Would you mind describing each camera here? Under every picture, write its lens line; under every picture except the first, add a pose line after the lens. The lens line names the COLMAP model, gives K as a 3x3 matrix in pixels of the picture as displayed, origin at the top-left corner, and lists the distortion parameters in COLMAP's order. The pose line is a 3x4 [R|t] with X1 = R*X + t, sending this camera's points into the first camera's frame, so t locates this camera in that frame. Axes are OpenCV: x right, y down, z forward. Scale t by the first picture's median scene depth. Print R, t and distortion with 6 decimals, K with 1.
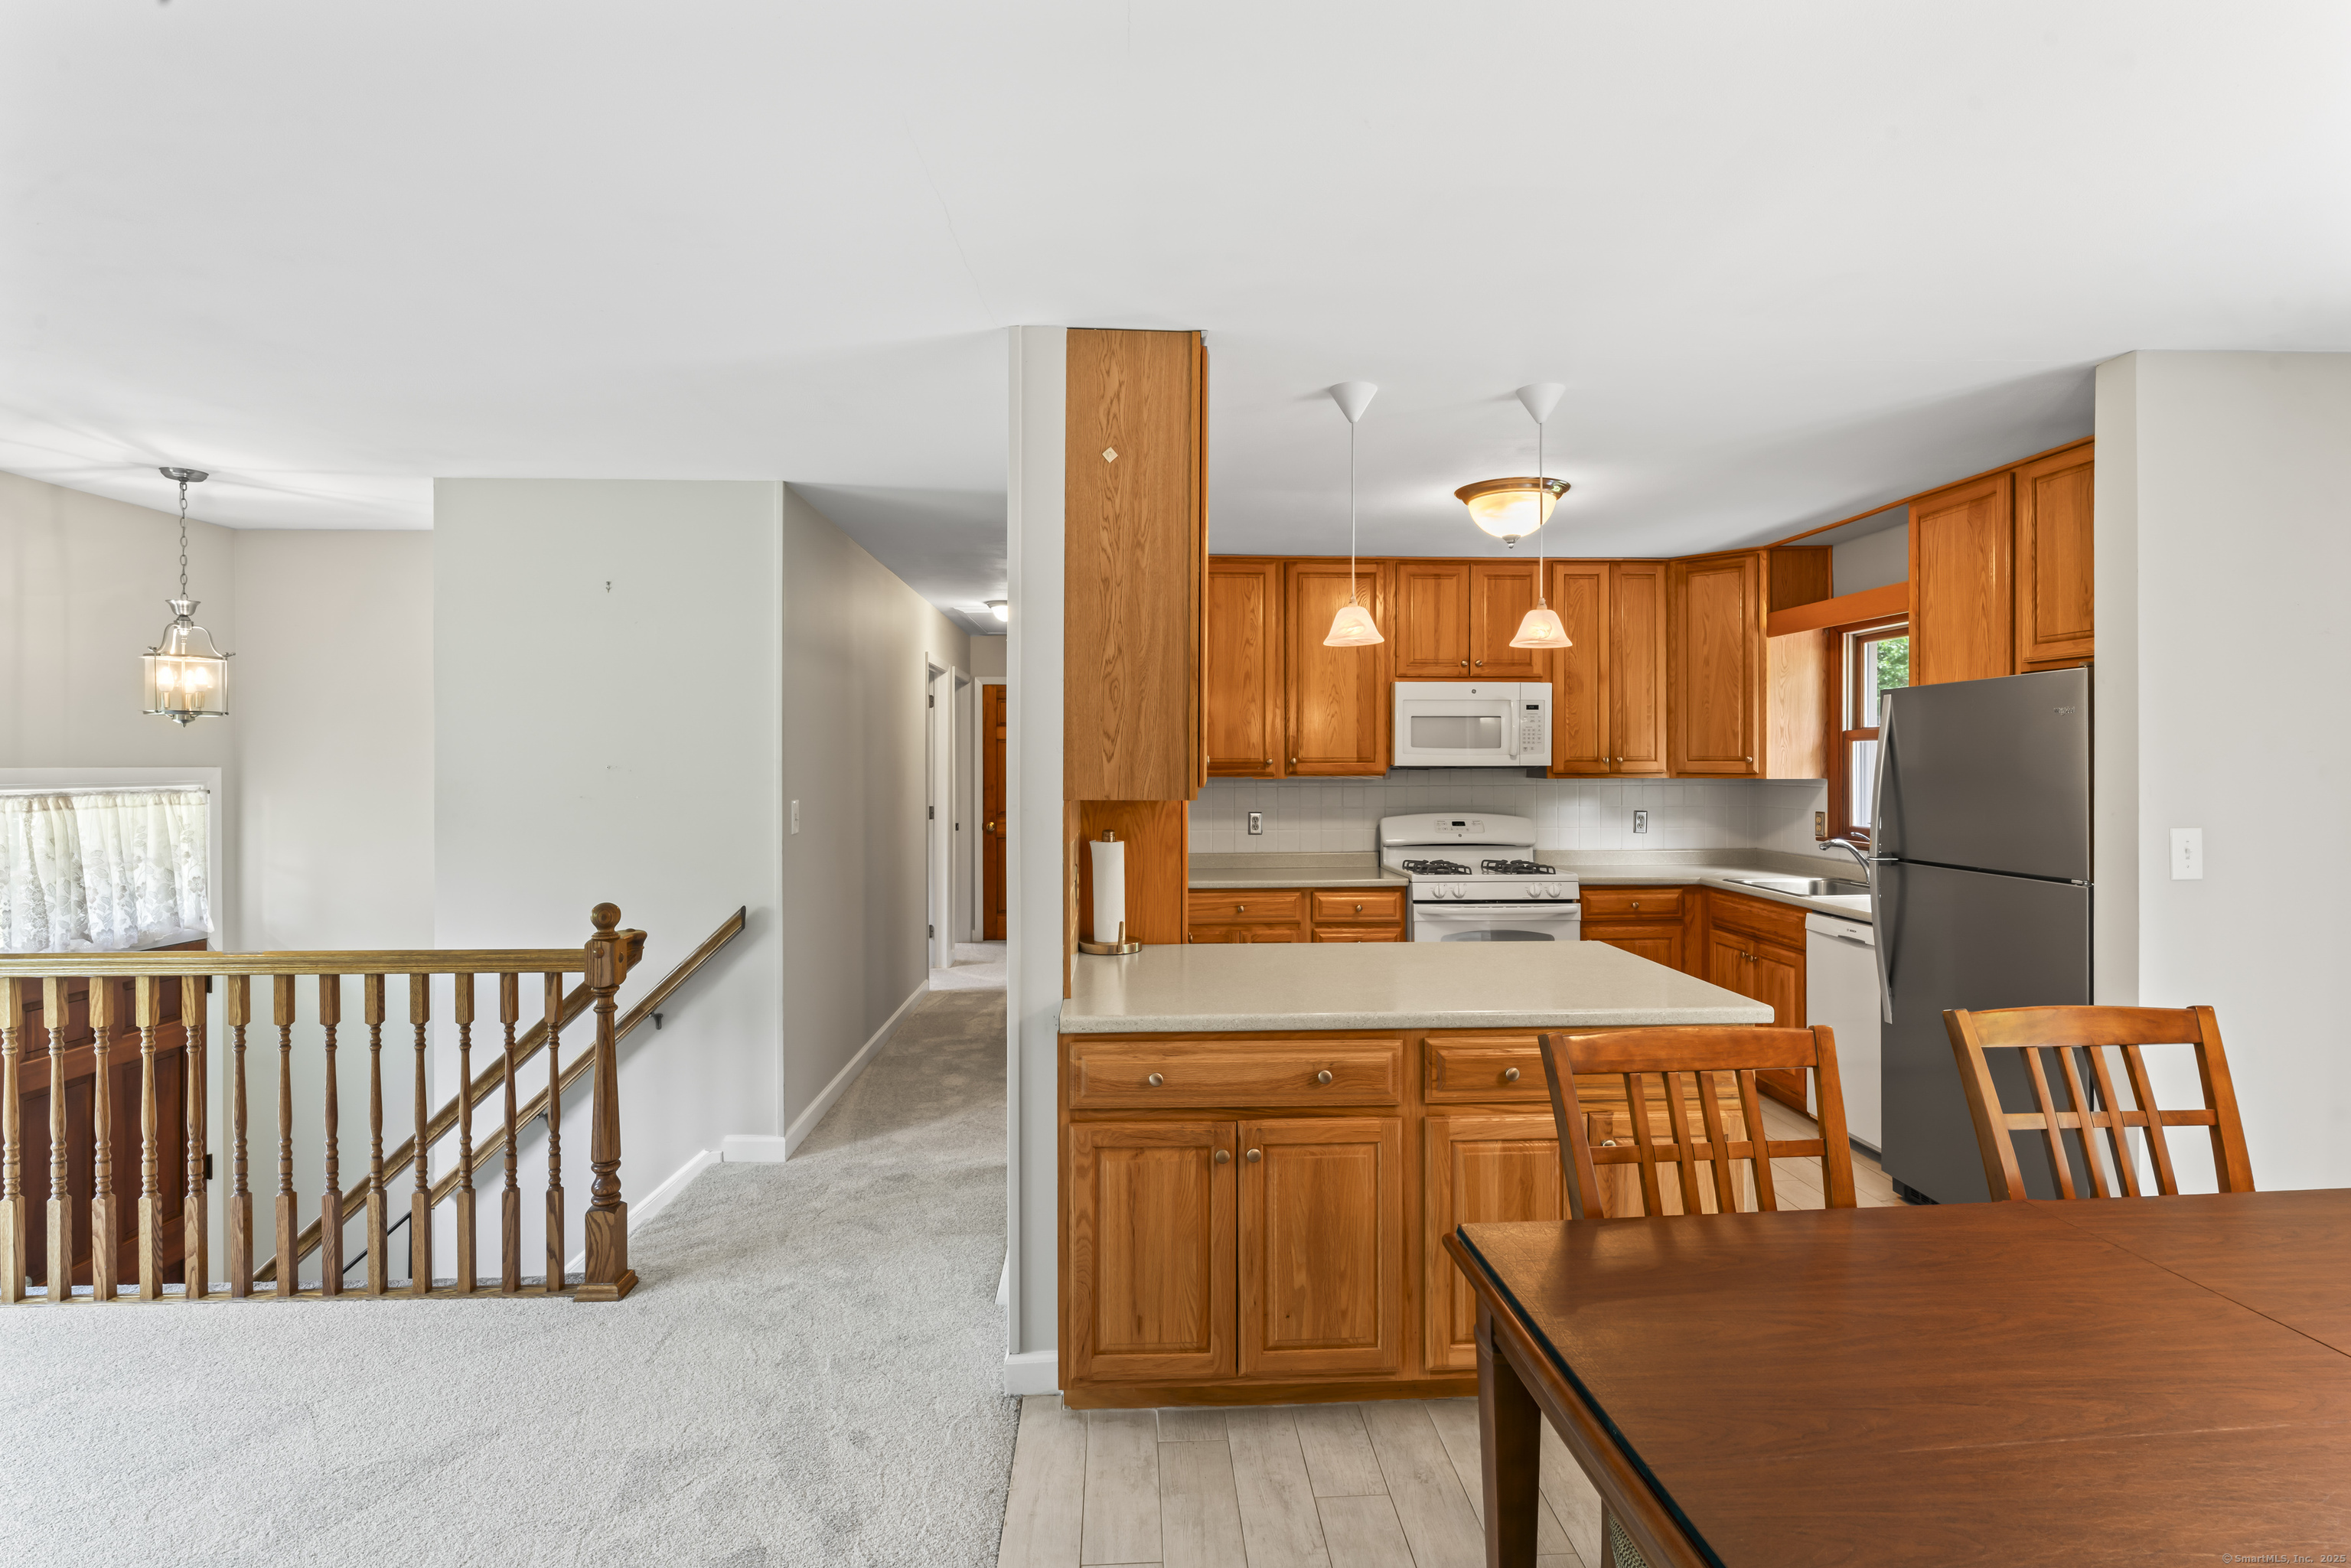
lens RADIAL K [[1136.2, 0, 1183.0], [0, 1136.2, 762.6], [0, 0, 1]] dist [0.001102, -0.002076]
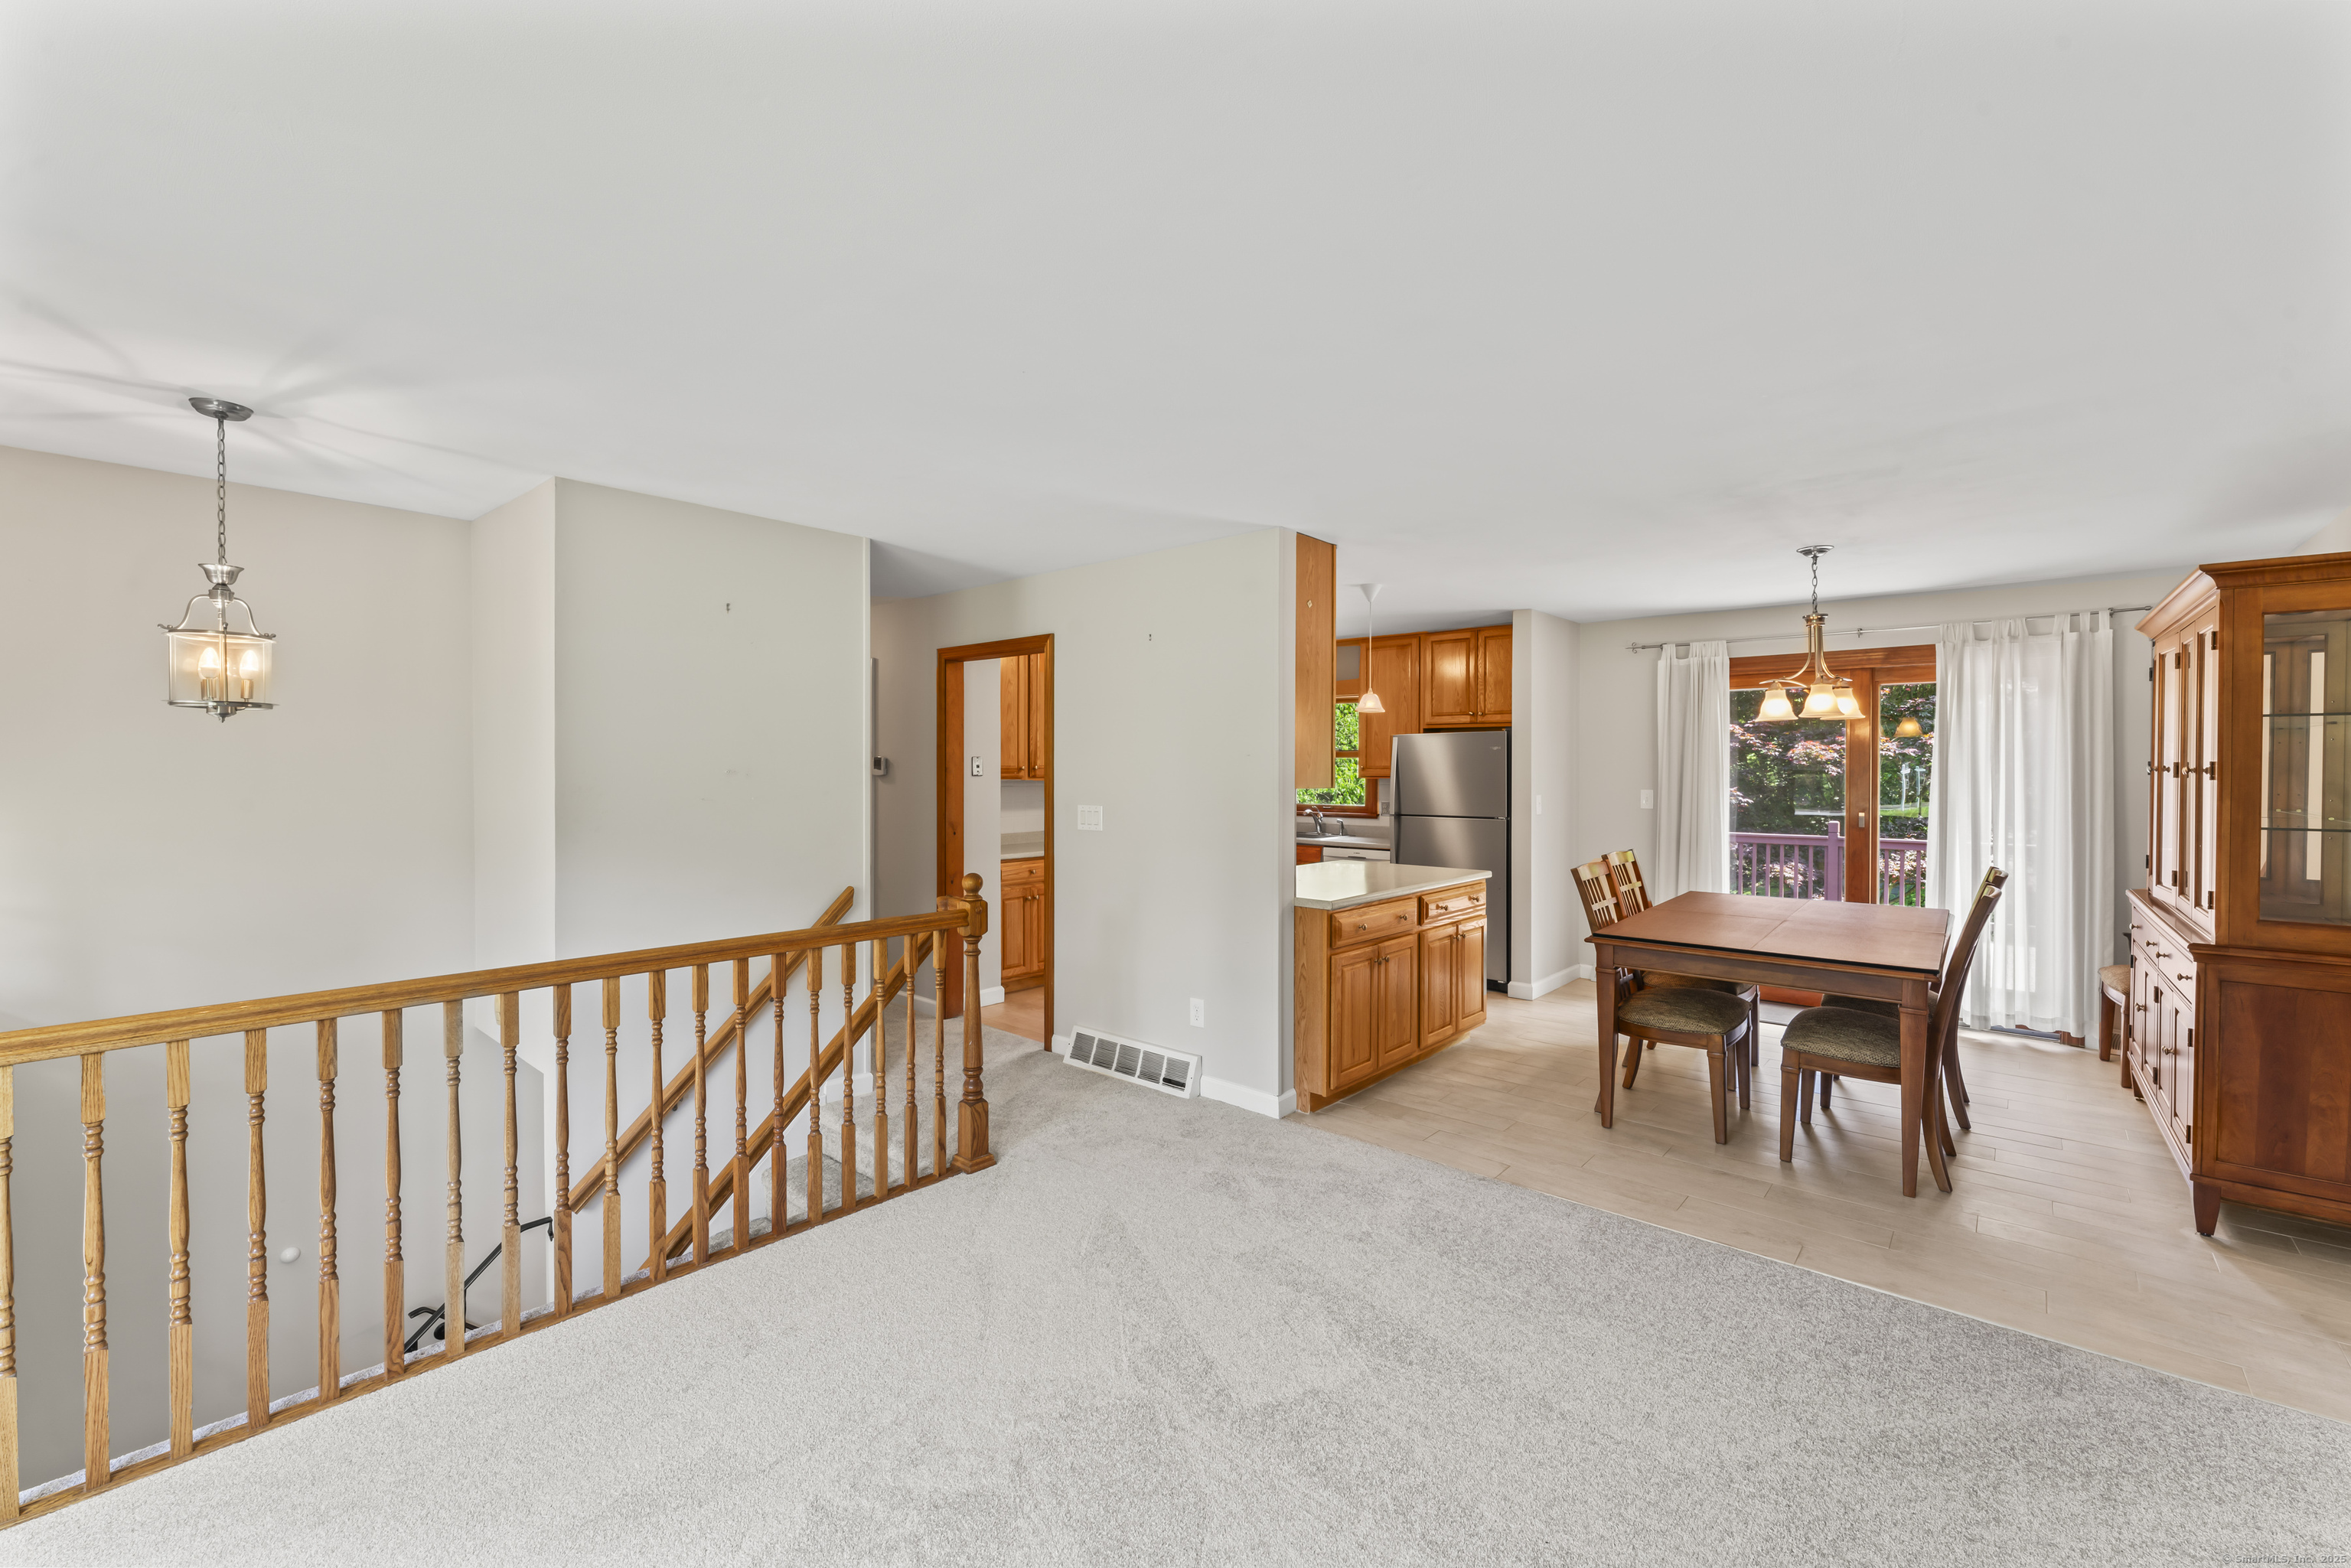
lens RADIAL K [[1003.8, 0, 1207.6], [0, 1003.8, 765.5], [0, 0, 1]] dist [-0.004688, 0.000539]
pose [[0.669953, 0.003278, 0.742397, -0.897106], [0.003489, 0.999965, -0.007563, 0.005555], [-0.742396, 0.007657, 0.669918, 0.011841]]
